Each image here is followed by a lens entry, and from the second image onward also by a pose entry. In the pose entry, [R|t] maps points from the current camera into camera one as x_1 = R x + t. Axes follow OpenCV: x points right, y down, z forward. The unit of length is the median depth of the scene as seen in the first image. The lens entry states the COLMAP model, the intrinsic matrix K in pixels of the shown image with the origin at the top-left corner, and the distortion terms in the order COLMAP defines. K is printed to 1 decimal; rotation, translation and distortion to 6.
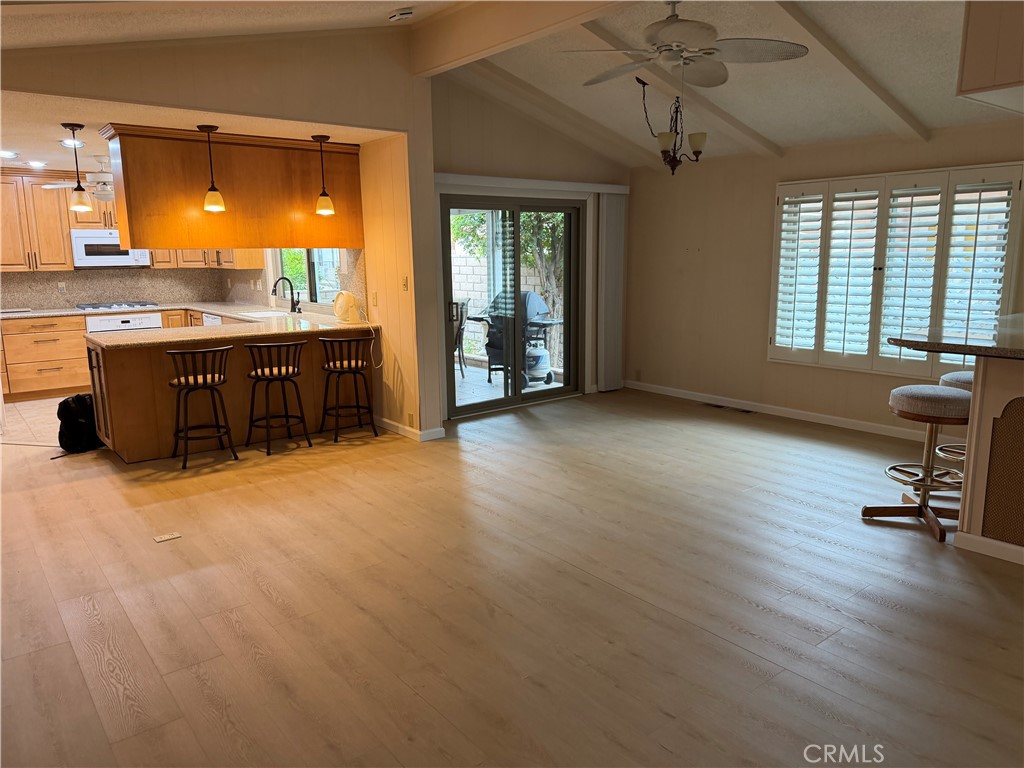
lens RADIAL K [[723.2, 0, 516.9], [0, 723.2, 381.0], [0, 0, 1]] dist [0.091630, -0.105242]
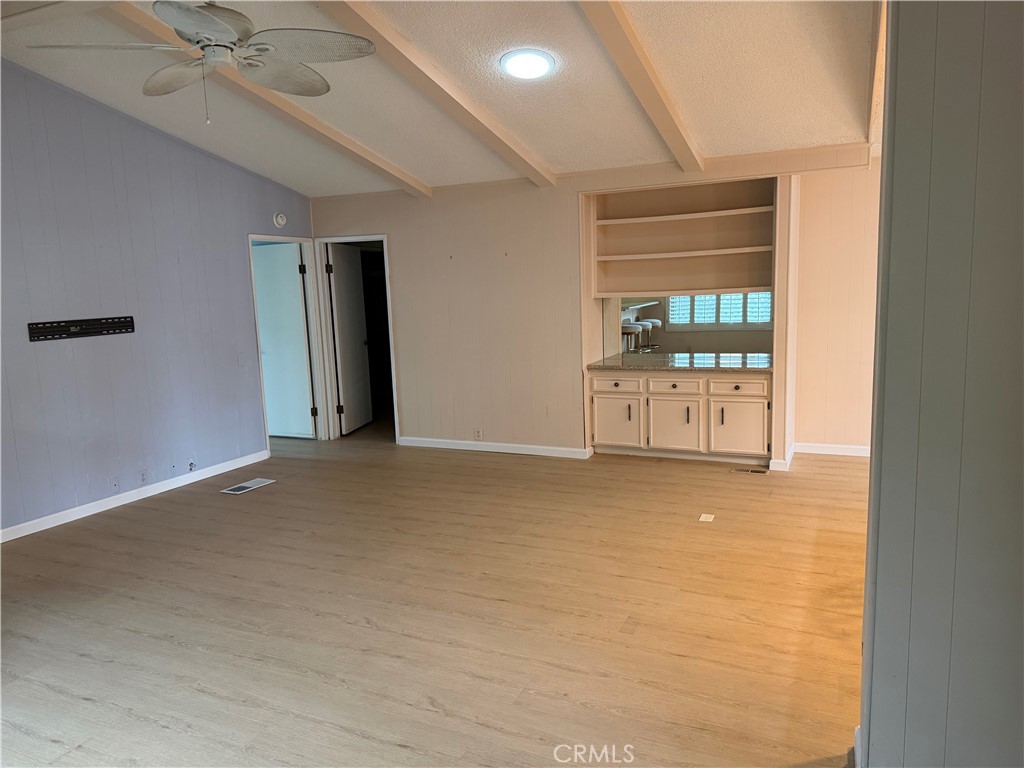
lens RADIAL K [[718.5, 0, 509.5], [0, 718.5, 381.5], [0, 0, 1]] dist [0.136163, -0.208058]
pose [[-0.897029, 0.100638, -0.430362, 0.213672], [-0.035825, 0.953971, 0.297752, -0.245903], [0.440518, 0.282510, -0.852134, 1.331078]]
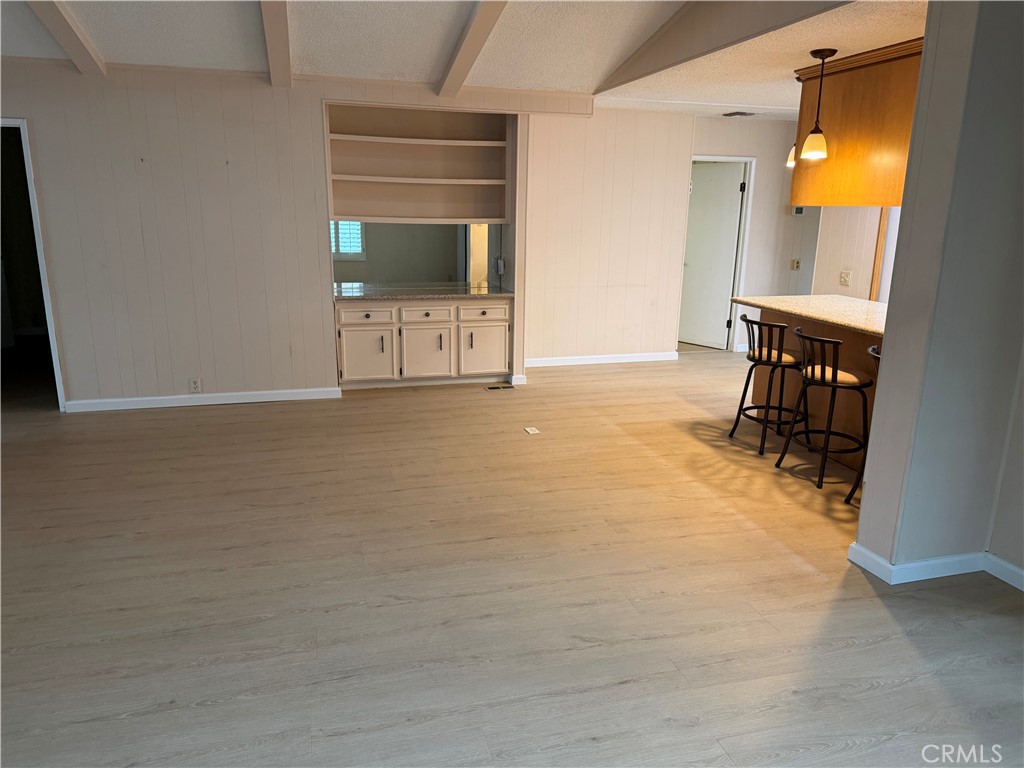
lens RADIAL K [[718.5, 0, 509.5], [0, 718.5, 381.5], [0, 0, 1]] dist [0.136163, -0.208058]
pose [[-0.392381, 0.220041, -0.893095, 0.486476], [-0.176134, 0.935021, 0.307755, -0.187064], [0.902781, 0.278061, -0.328128, 1.006992]]
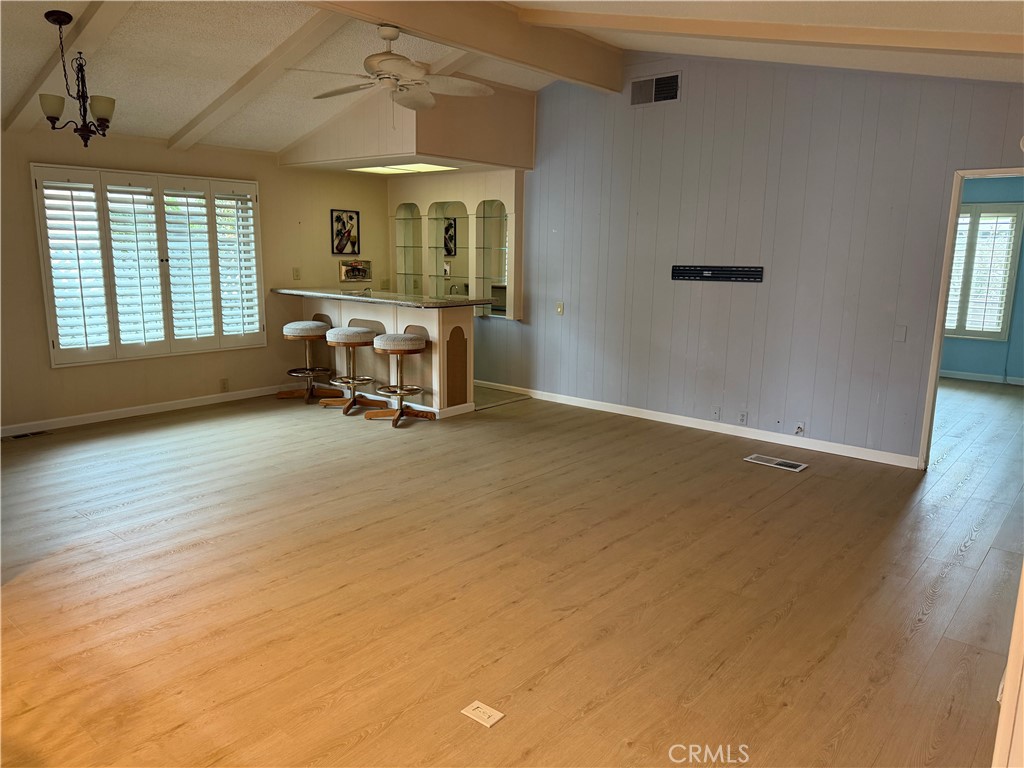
lens RADIAL K [[723.2, 0, 516.9], [0, 723.2, 381.0], [0, 0, 1]] dist [0.091630, -0.105242]
pose [[-0.189765, -0.169996, 0.967001, -0.755023], [0.163516, 0.965670, 0.201850, -0.123496], [-0.968118, 0.196424, -0.155454, 0.751593]]
